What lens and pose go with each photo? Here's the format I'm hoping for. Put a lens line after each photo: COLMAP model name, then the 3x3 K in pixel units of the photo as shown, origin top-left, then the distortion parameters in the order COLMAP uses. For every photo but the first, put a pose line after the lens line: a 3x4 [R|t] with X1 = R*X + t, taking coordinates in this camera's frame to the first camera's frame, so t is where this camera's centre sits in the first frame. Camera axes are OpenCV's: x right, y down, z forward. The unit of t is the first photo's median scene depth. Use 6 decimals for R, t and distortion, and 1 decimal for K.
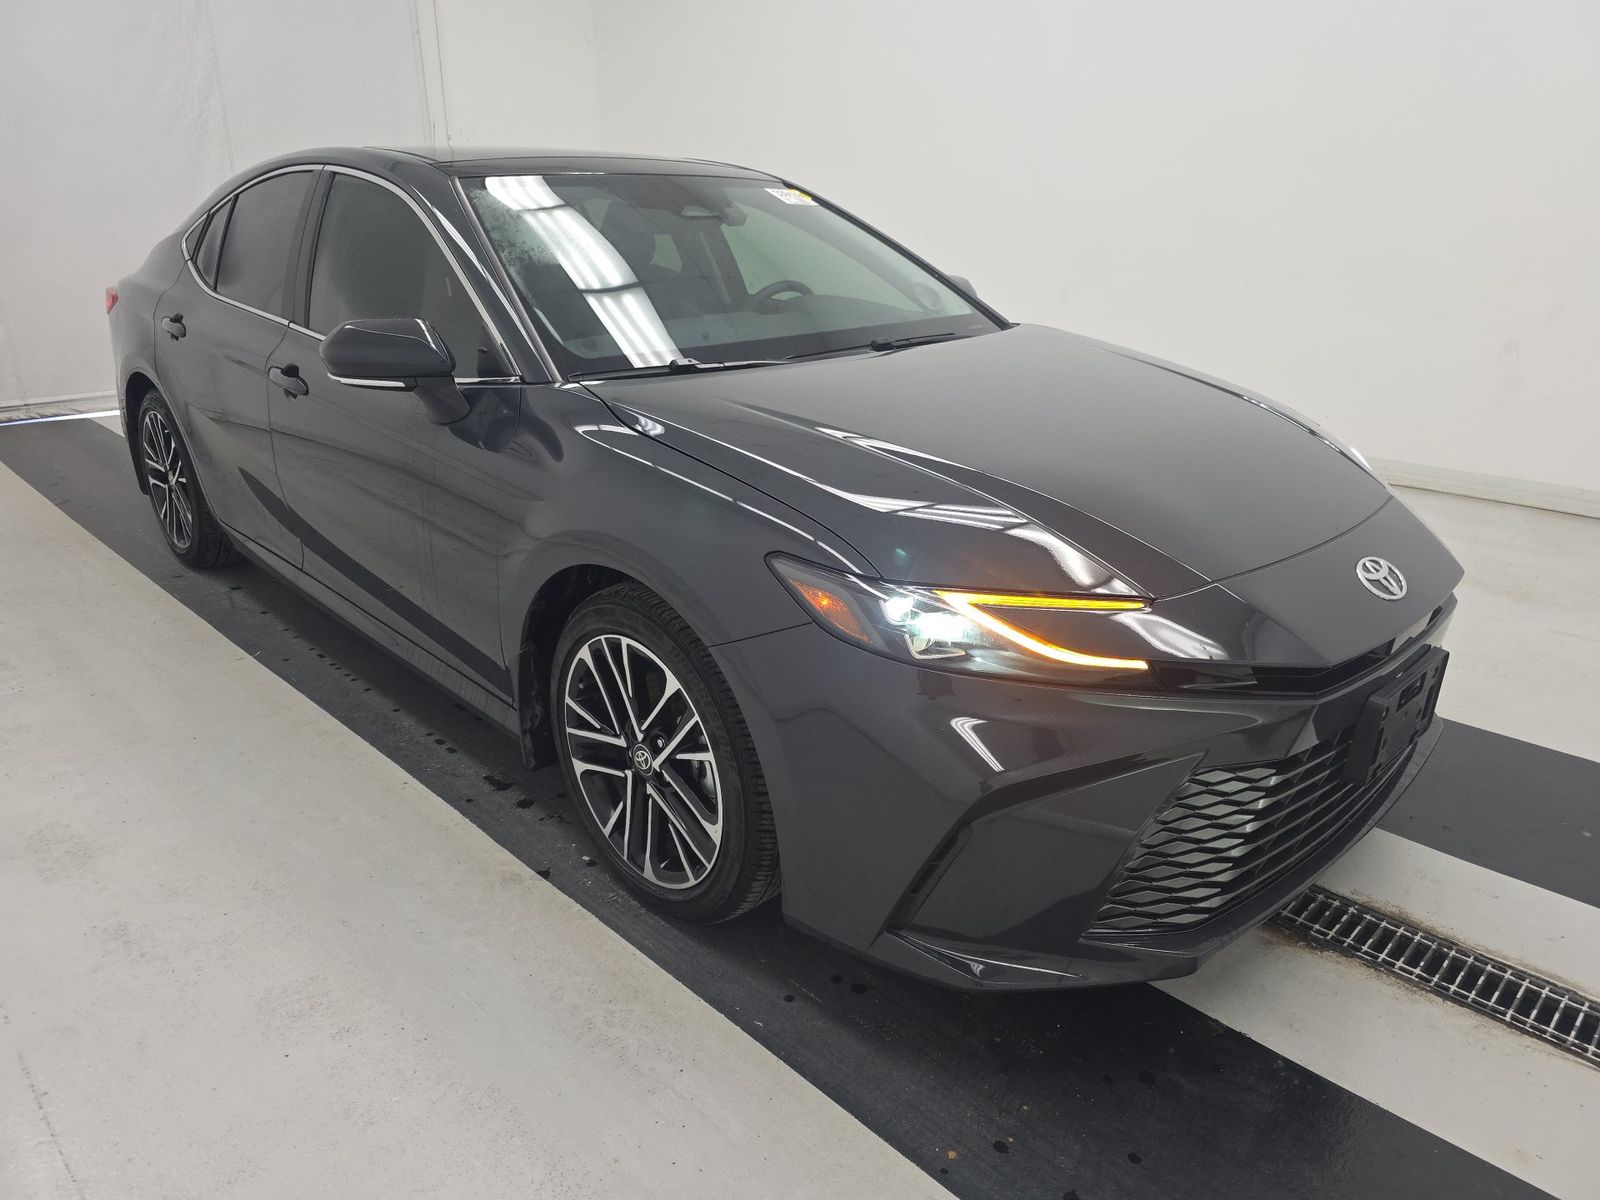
lens RADIAL K [[1069.7, 0, 789.8], [0, 1069.7, 589.4], [0, 0, 1]] dist [0.010455, -0.007409]
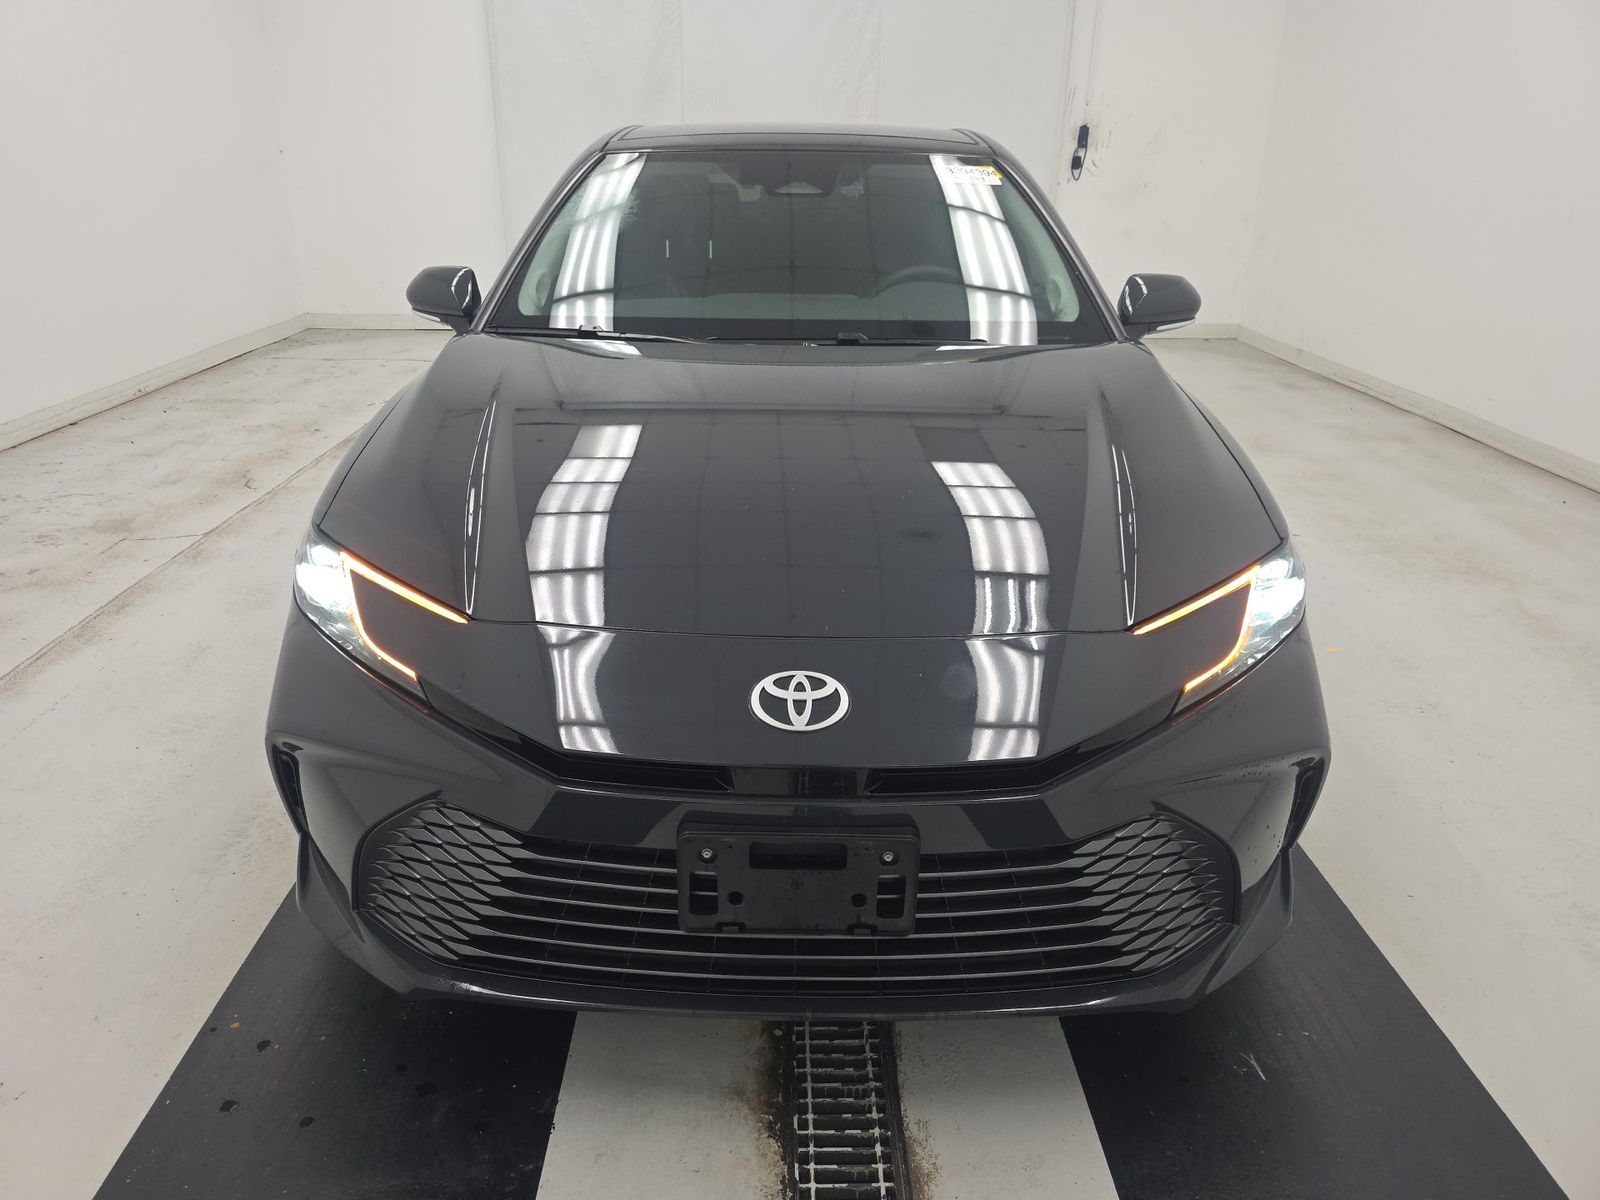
lens RADIAL K [[1069.7, 0, 793.4], [0, 1069.7, 596.1], [0, 0, 1]] dist [0.010455, -0.007409]
pose [[0.720691, 0.273503, -0.637025, 0.944110], [-0.250406, 0.959551, 0.128684, -0.167055], [0.646453, 0.066774, 0.760026, 0.384272]]
